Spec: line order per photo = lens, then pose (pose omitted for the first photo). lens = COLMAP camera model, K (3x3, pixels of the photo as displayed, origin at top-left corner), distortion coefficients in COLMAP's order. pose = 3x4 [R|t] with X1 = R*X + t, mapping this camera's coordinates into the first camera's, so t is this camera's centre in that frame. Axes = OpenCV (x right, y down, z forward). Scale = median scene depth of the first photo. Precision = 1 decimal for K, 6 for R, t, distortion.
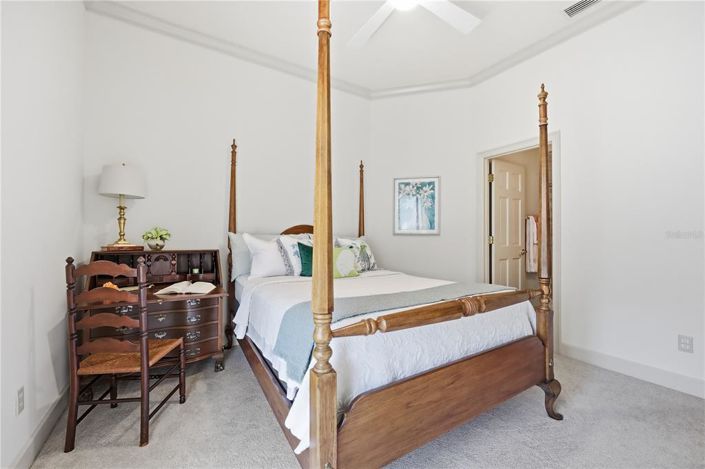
lens RADIAL K [[286.5, 0, 352.8], [0, 286.5, 236.0], [0, 0, 1]] dist [0.001248, 0.000363]
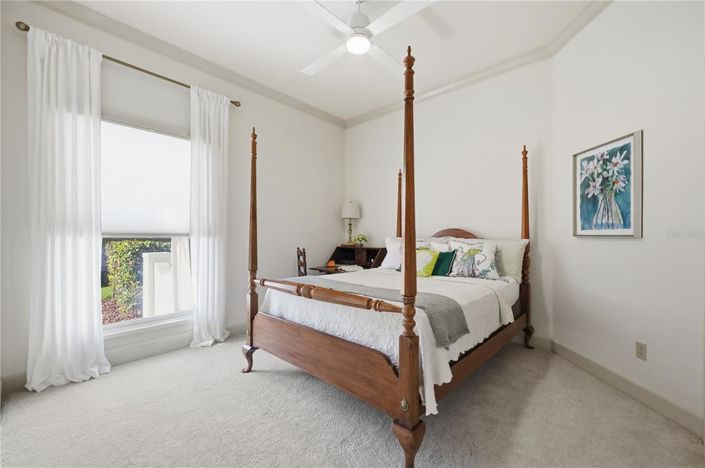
lens RADIAL K [[286.5, 0, 352.9], [0, 286.5, 238.1], [0, 0, 1]] dist [0.001248, 0.000363]
pose [[0.265334, 0.001112, -0.964156, 0.686080], [0.006429, 0.999975, 0.002923, -0.007896], [0.964135, -0.006974, 0.265320, 0.316752]]
